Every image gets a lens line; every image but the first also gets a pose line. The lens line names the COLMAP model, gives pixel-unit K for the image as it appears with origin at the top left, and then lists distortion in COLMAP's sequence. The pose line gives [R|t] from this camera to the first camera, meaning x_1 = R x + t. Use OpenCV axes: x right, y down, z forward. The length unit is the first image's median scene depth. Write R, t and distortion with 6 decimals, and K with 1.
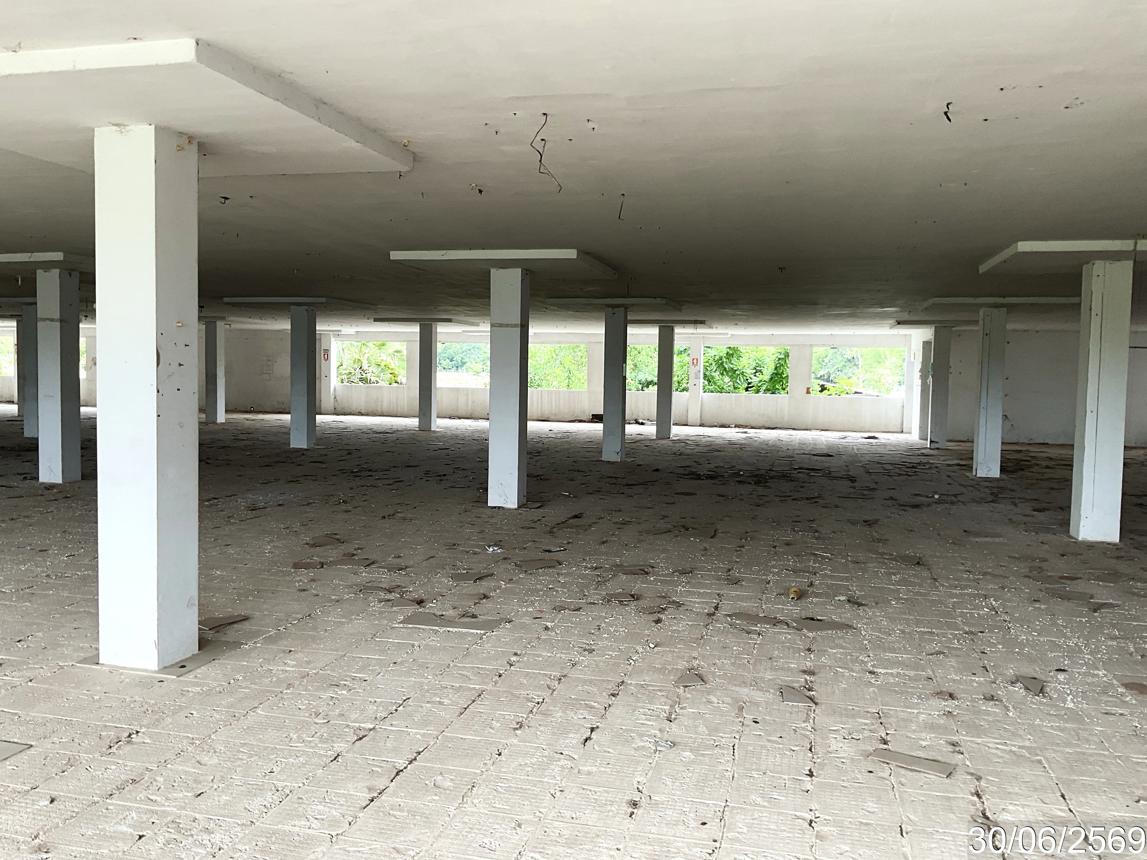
lens RADIAL K [[963.6, 0, 573.5], [0, 963.6, 430.0], [0, 0, 1]] dist [0.005323, -0.004792]
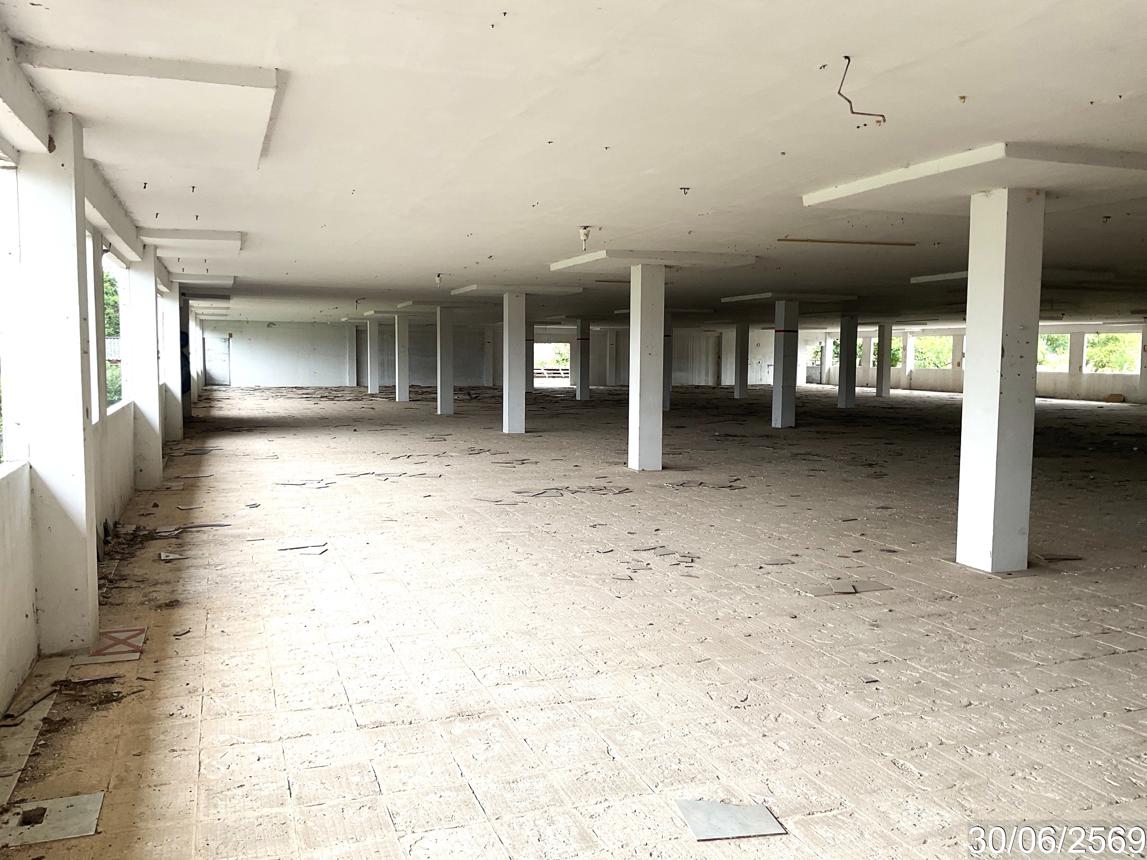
lens RADIAL K [[963.6, 0, 573.5], [0, 963.6, 430.0], [0, 0, 1]] dist [0.005323, -0.004792]
pose [[0.570510, 0.049915, -0.819773, 0.375202], [-0.044369, 0.998567, 0.029923, 0.024559], [0.820091, 0.019301, 0.571907, -0.321844]]
